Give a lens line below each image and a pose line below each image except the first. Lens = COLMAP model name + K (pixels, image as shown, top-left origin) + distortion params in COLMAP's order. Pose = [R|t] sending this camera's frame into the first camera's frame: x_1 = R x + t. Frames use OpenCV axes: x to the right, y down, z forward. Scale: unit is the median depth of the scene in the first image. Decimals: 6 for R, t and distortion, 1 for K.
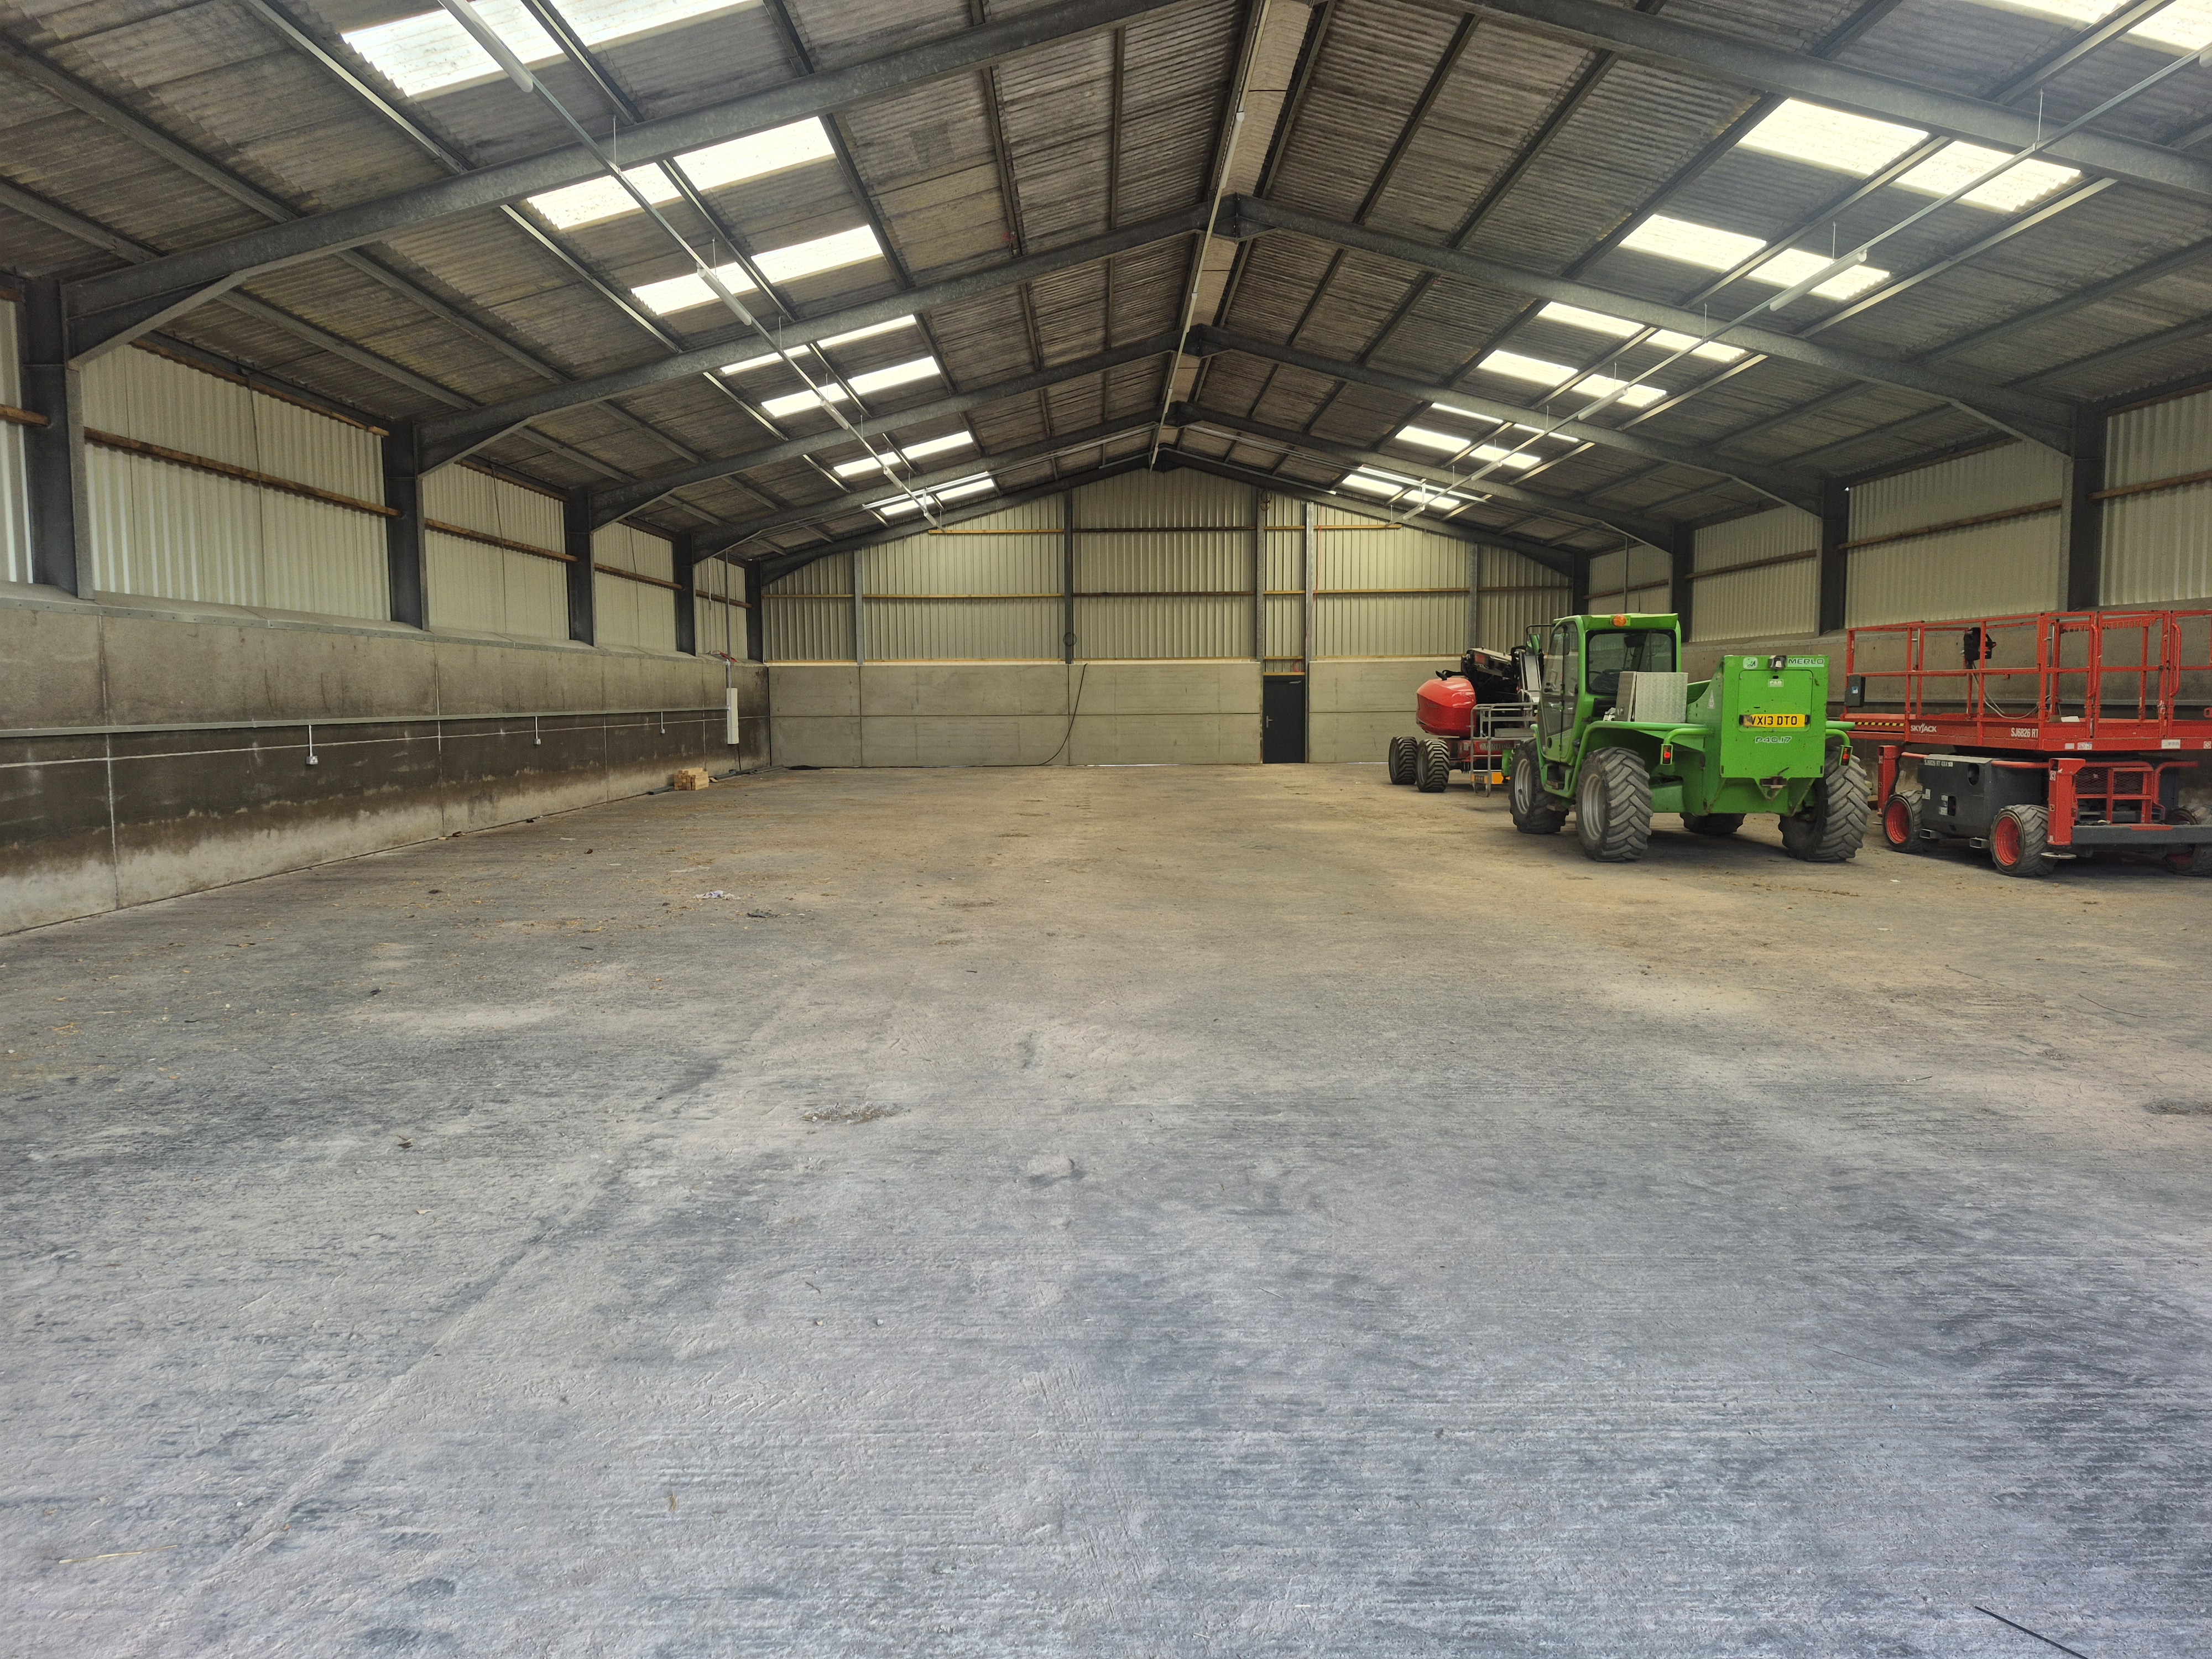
lens RADIAL K [[1514.0, 0, 1078.6], [0, 1514.0, 844.4], [0, 0, 1]] dist [0.035132, -0.007809]
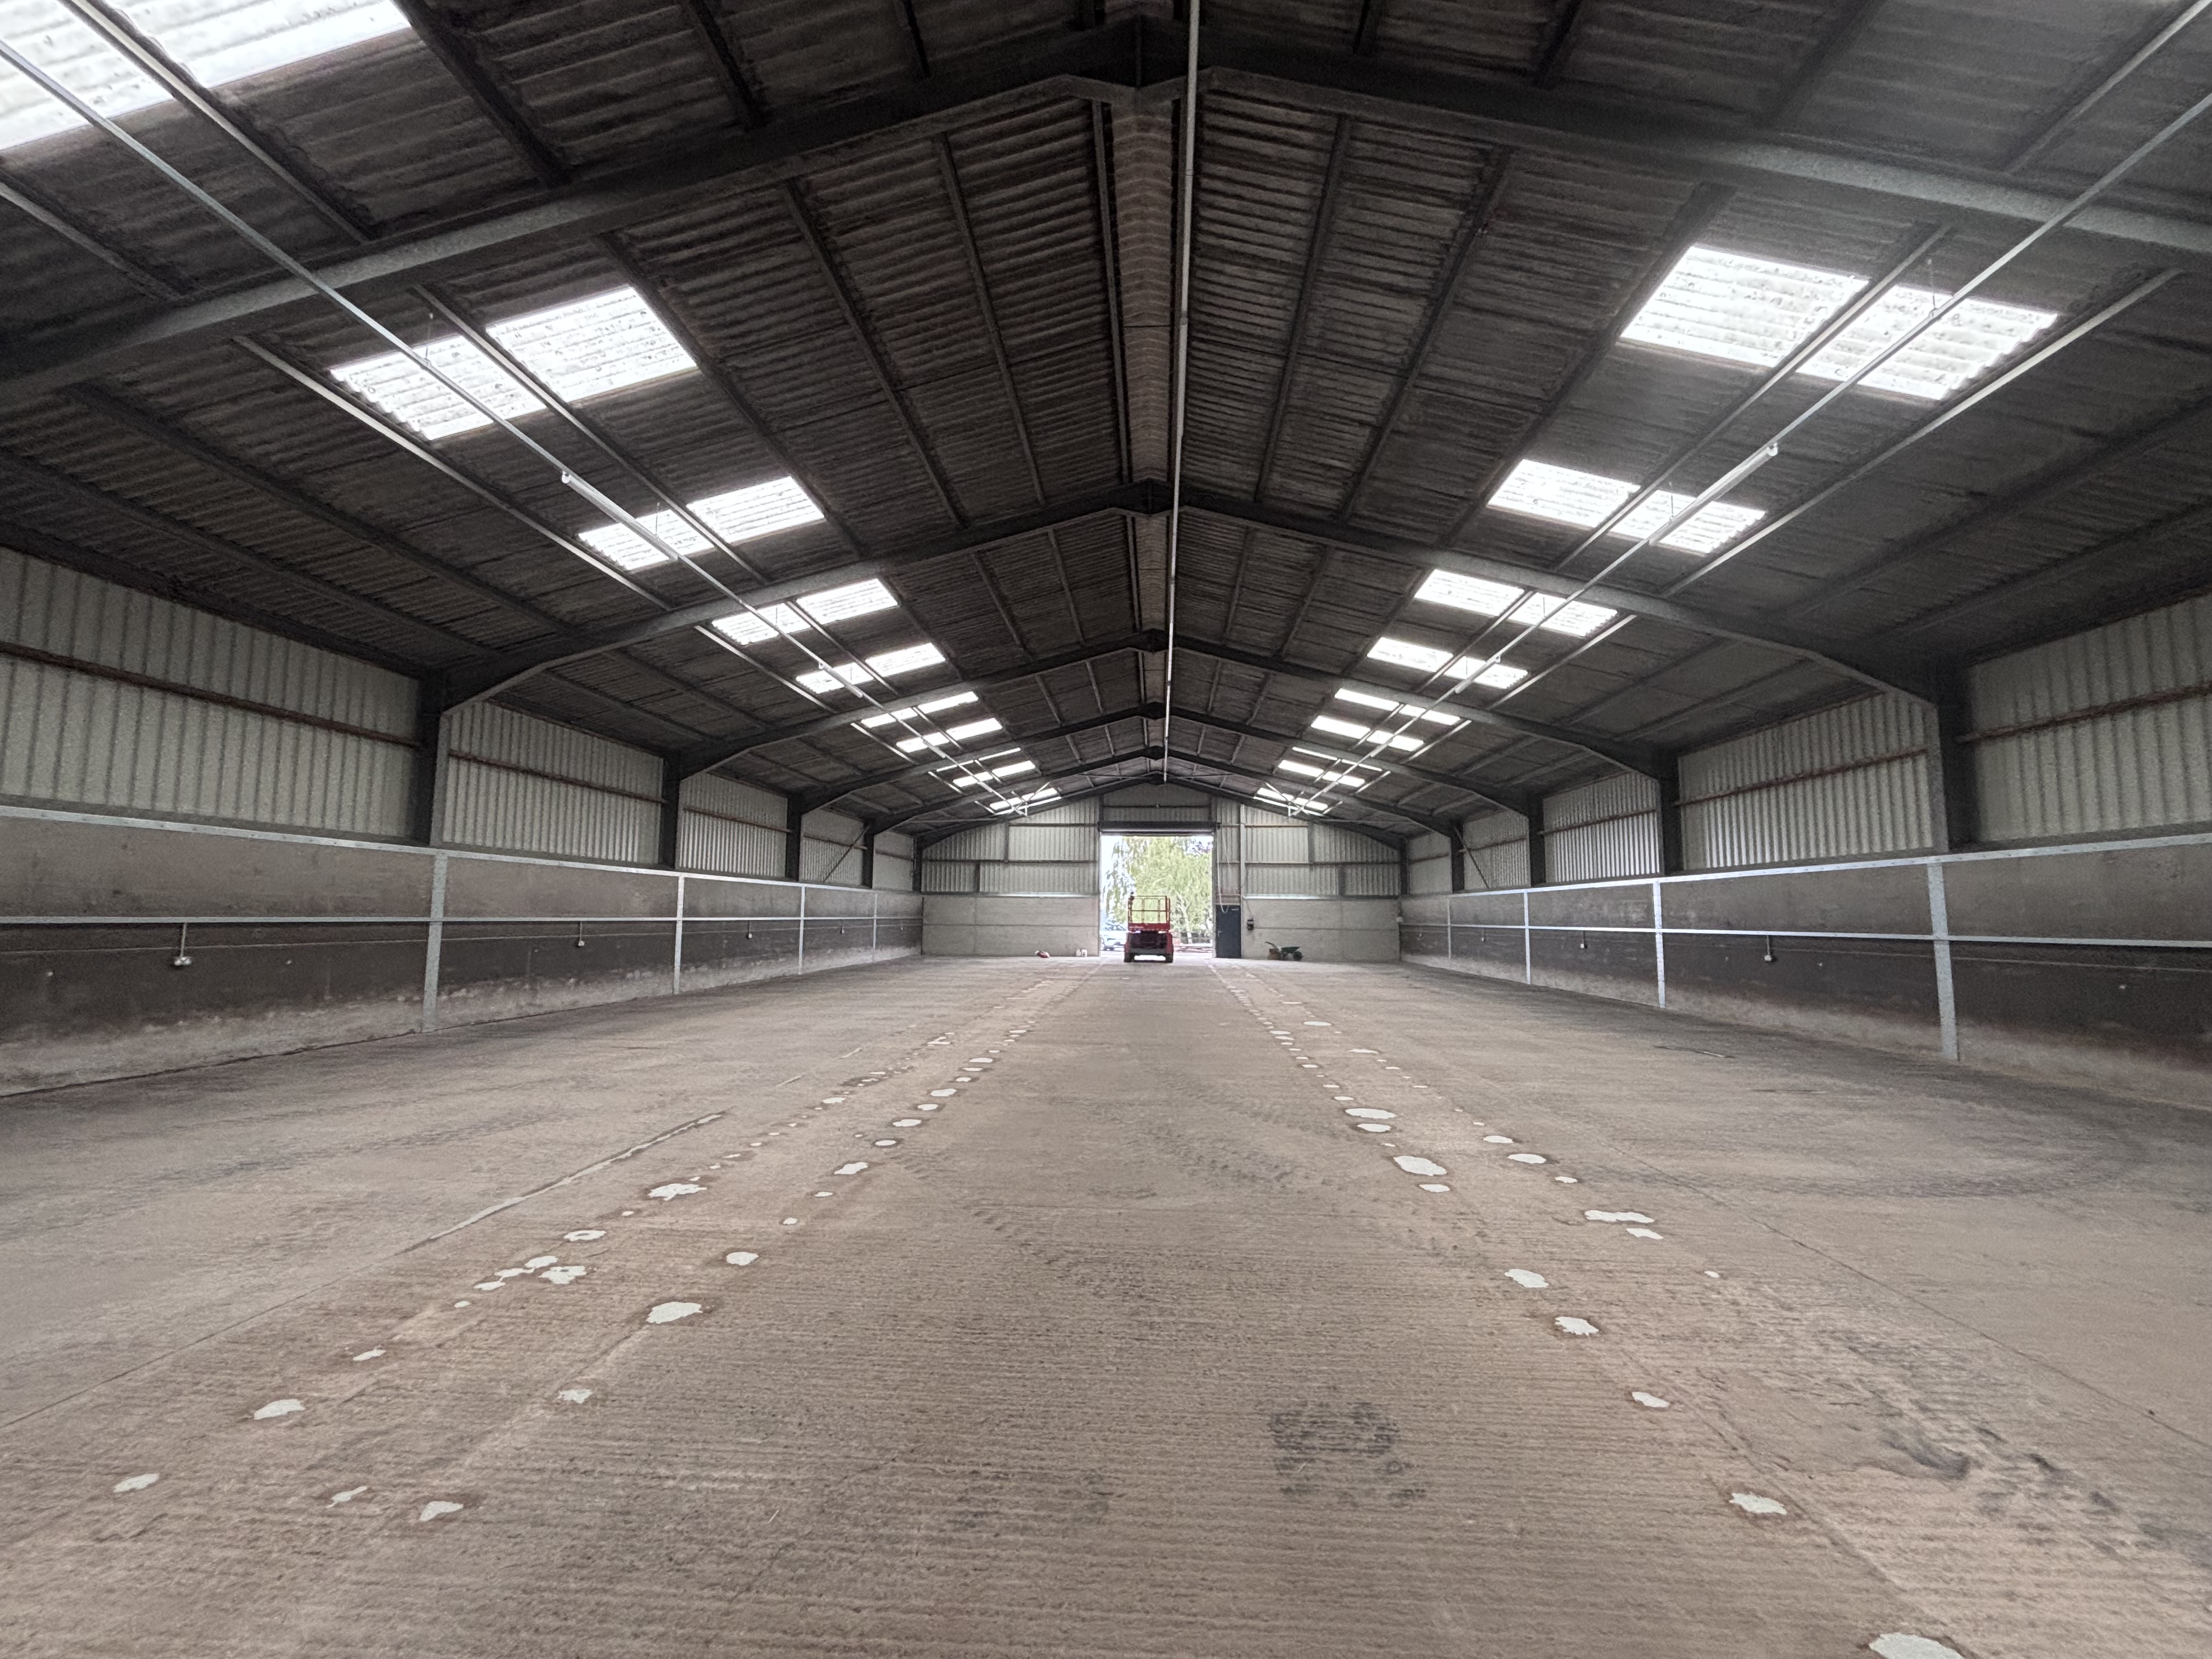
lens RADIAL K [[883.5, 0, 1096.5], [0, 883.5, 801.3], [0, 0, 1]] dist [0.001655, -0.001453]
pose [[0.998077, 0.009255, -0.061289, 0.060540], [-0.022809, 0.974247, -0.224328, -0.020970], [0.057634, 0.225295, 0.972585, 0.223171]]
